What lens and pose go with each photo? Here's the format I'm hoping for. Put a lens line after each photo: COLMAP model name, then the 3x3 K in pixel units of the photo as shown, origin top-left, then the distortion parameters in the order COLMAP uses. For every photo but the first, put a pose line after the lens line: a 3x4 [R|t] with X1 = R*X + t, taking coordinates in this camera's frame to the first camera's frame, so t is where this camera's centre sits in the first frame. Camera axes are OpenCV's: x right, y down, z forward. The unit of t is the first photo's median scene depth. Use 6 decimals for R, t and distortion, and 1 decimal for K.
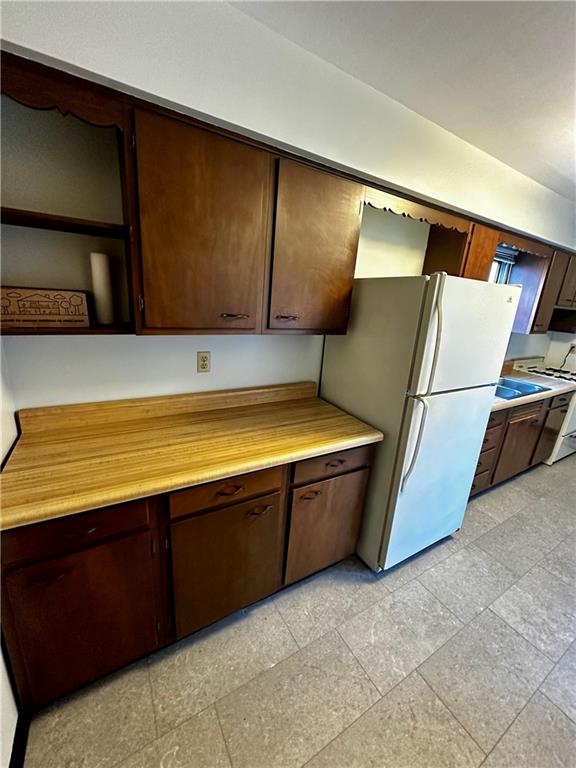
lens RADIAL K [[309.2, 0, 288.5], [0, 309.2, 384.9], [0, 0, 1]] dist [-0.003501, 0.001722]
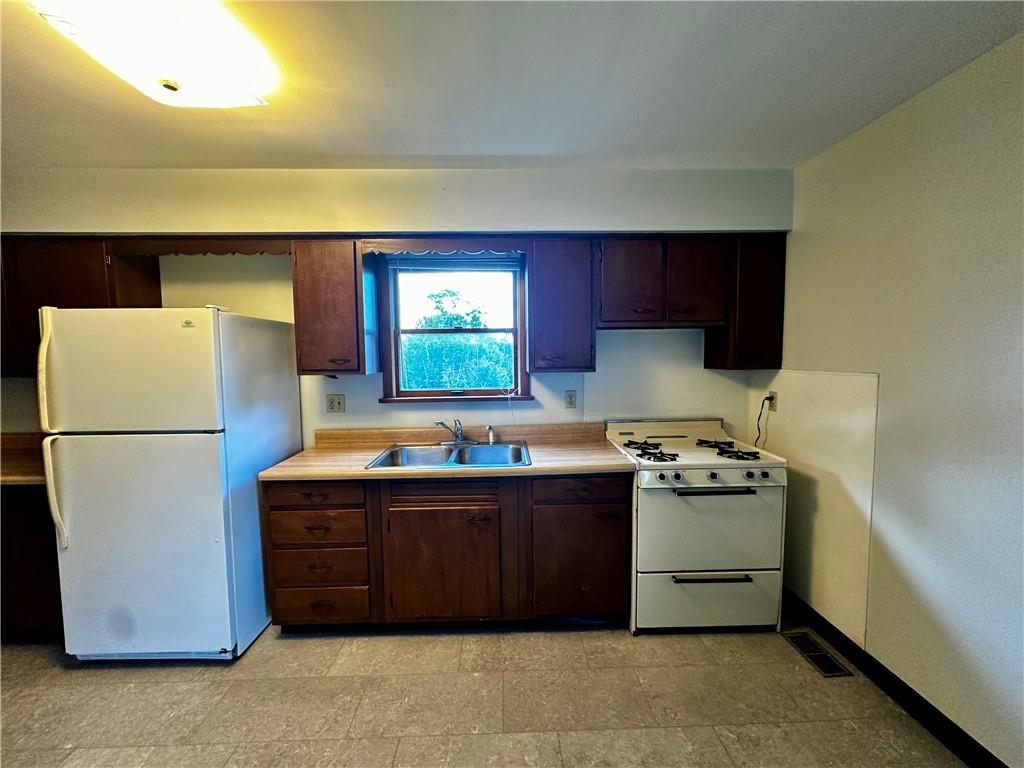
lens RADIAL K [[412.3, 0, 511.5], [0, 412.3, 382.5], [0, 0, 1]] dist [-0.003501, 0.001722]
pose [[0.865783, -0.037429, -0.499017, 1.569202], [-0.070821, 0.977998, -0.196227, 0.020442], [0.495382, 0.205231, 0.844083, 0.422566]]
